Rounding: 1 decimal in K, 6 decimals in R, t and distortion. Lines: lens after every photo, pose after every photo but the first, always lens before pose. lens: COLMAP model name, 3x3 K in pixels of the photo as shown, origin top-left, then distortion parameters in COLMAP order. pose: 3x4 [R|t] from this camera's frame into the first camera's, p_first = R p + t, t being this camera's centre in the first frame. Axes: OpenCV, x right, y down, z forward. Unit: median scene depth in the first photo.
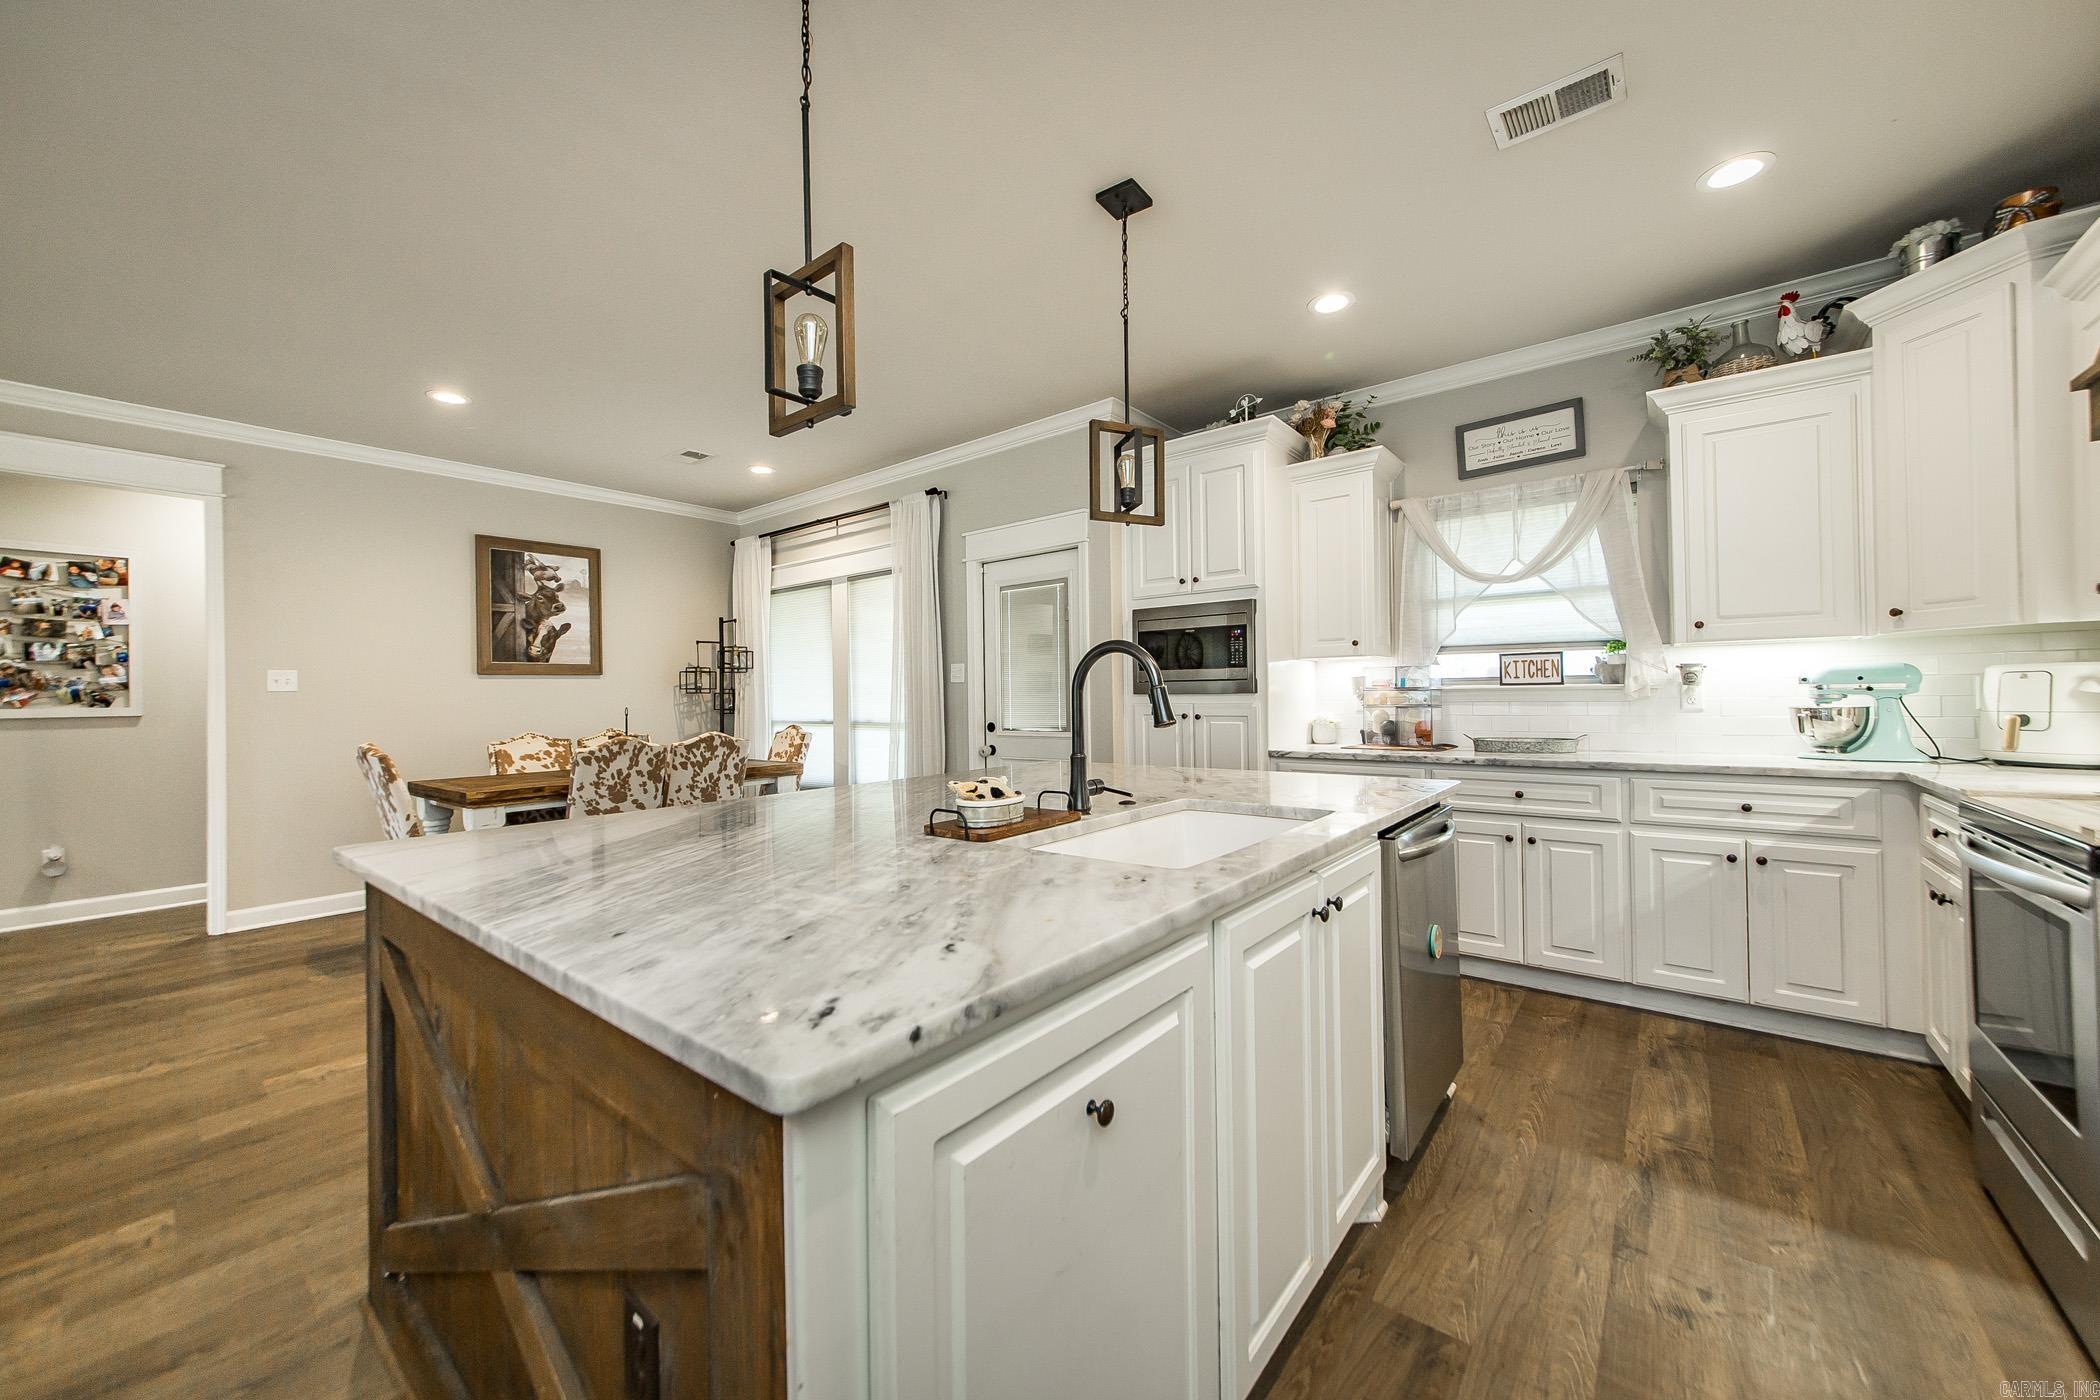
lens RADIAL K [[779.8, 0, 1044.3], [0, 779.8, 692.1], [0, 0, 1]] dist [0.001644, 0.000111]
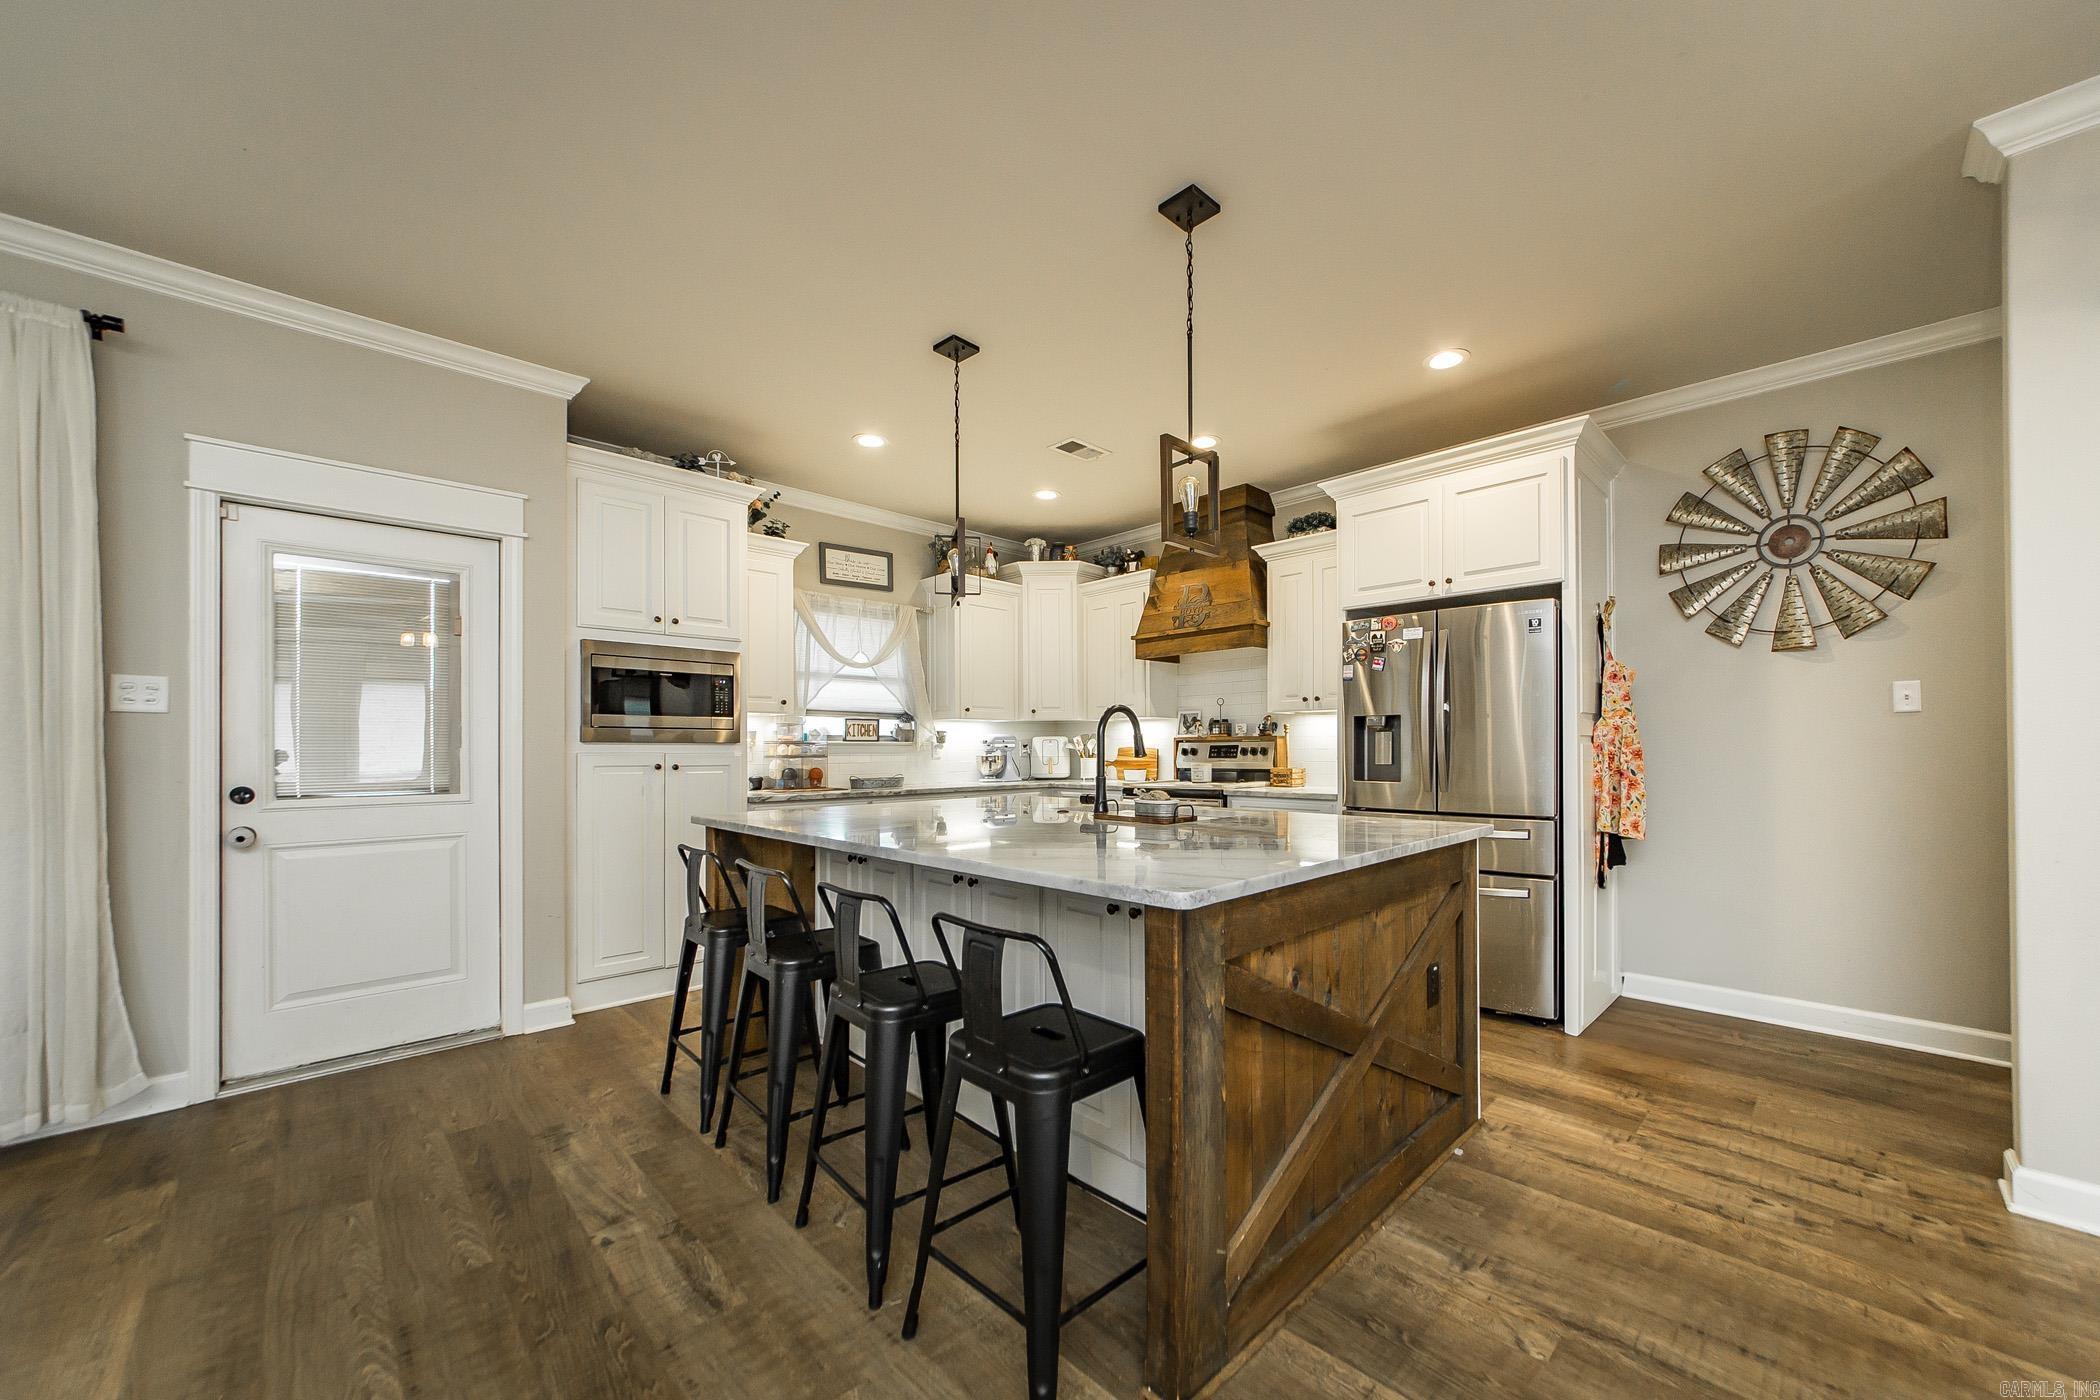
lens RADIAL K [[782.9, 0, 1089.4], [0, 782.9, 745.7], [0, 0, 1]] dist [-0.001771, -0.000124]
pose [[0.097592, 0.019054, 0.995044, -0.690023], [-0.001369, 0.999818, -0.019011, 0.023082], [-0.995226, 0.000493, 0.097600, 0.409094]]
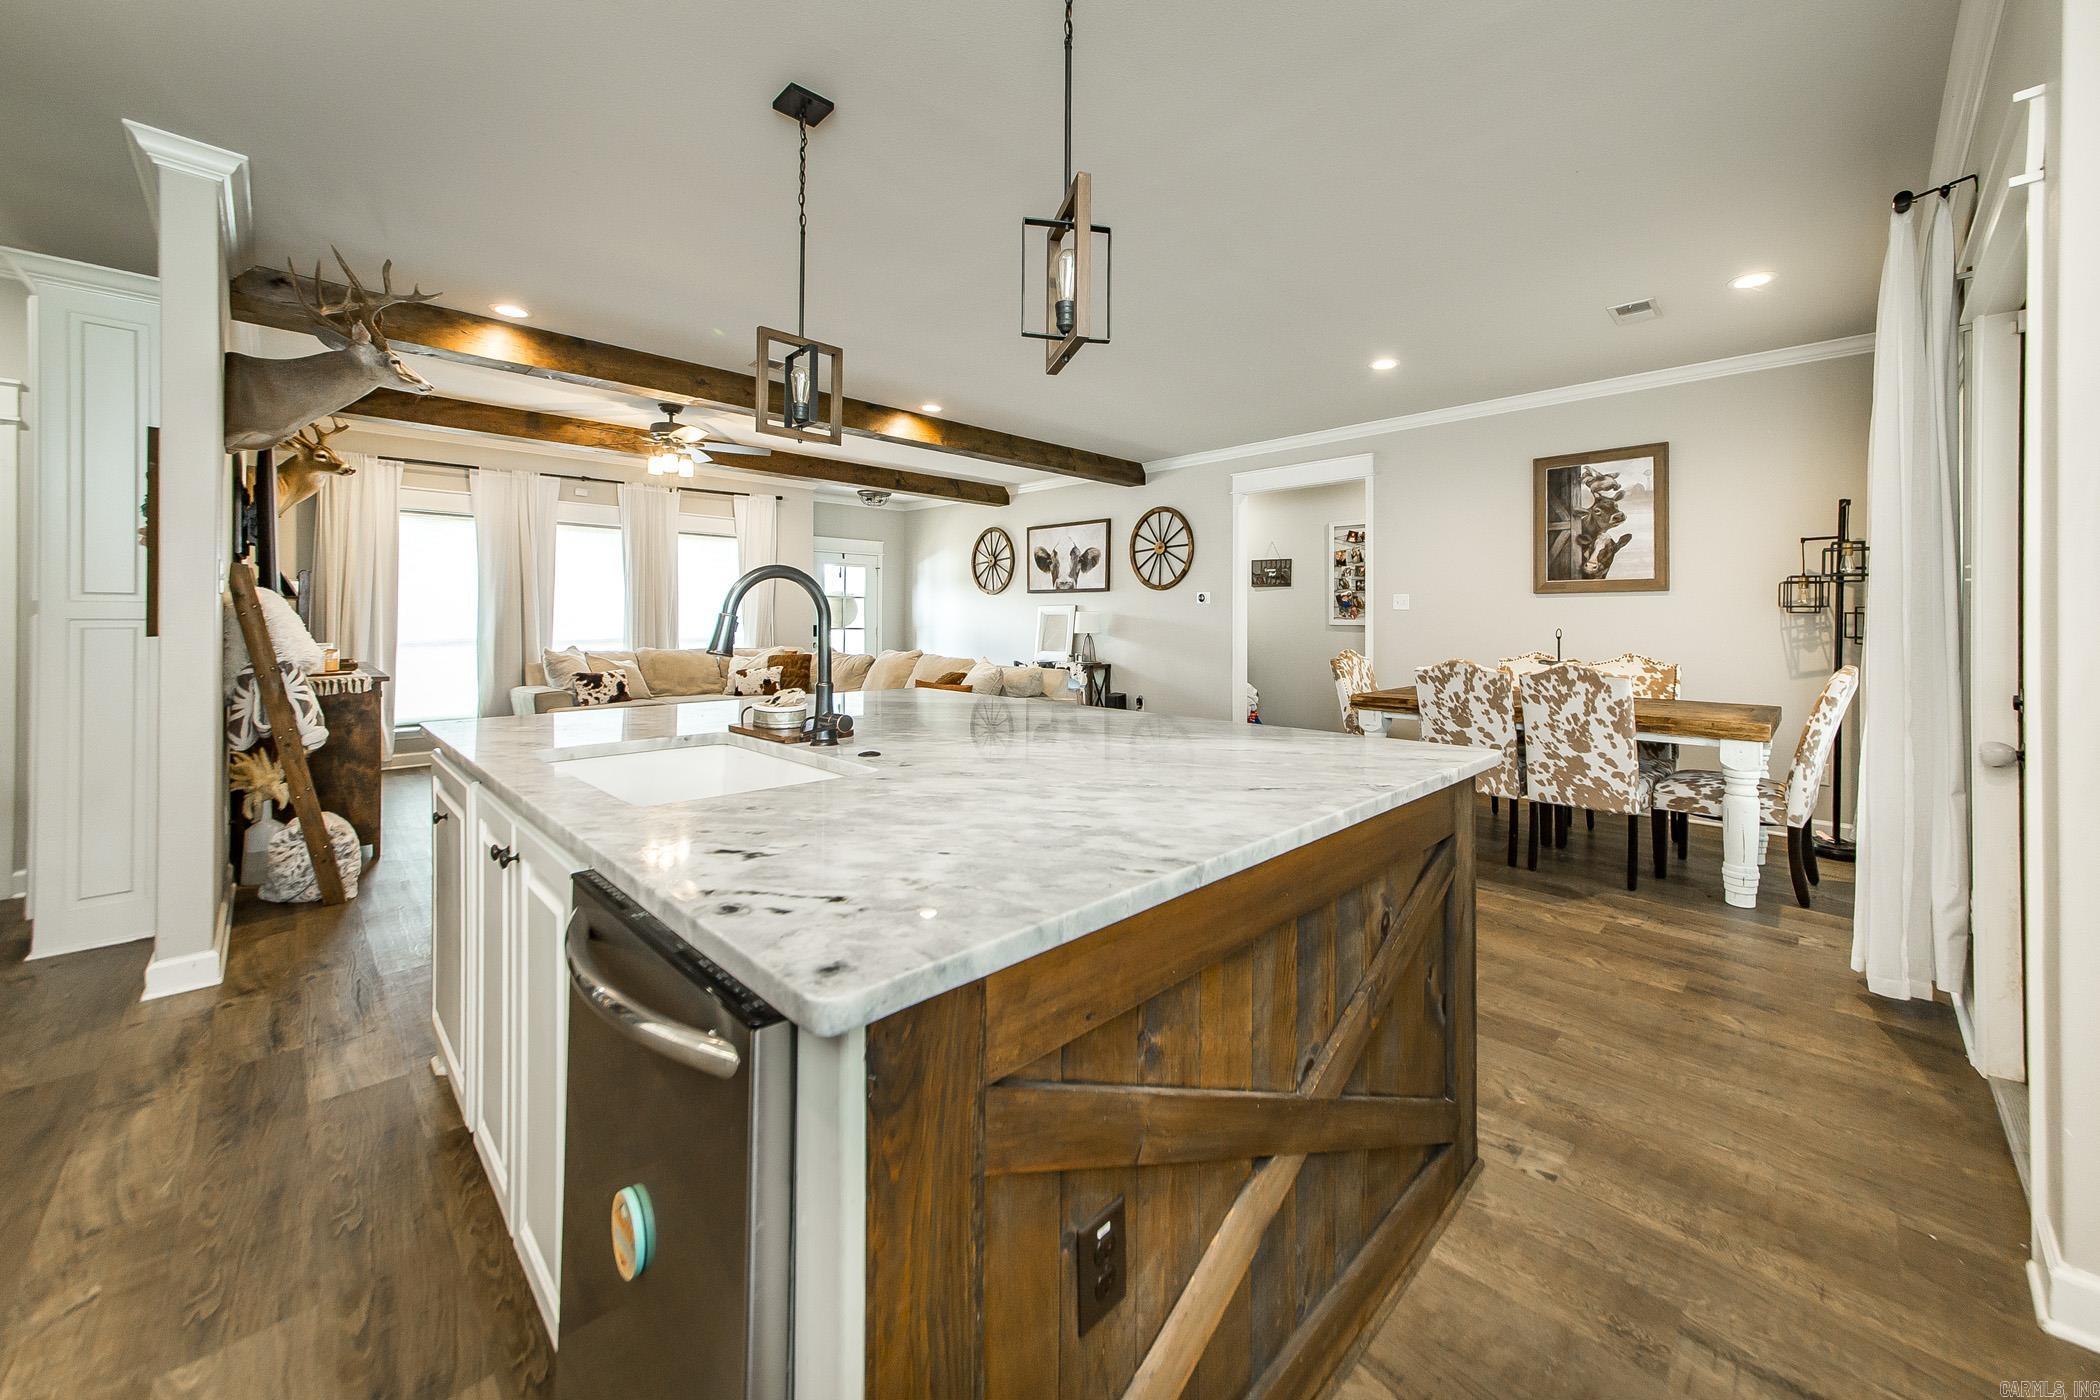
lens RADIAL K [[786.3, 0, 1091.2], [0, 786.3, 615.0], [0, 0, 1]] dist [-0.001103, 0.000002]
pose [[-0.091728, 0.010187, -0.995732, 0.478191], [0.001779, 0.999948, 0.010066, -0.007461], [0.995783, -0.000848, -0.091741, 0.651989]]
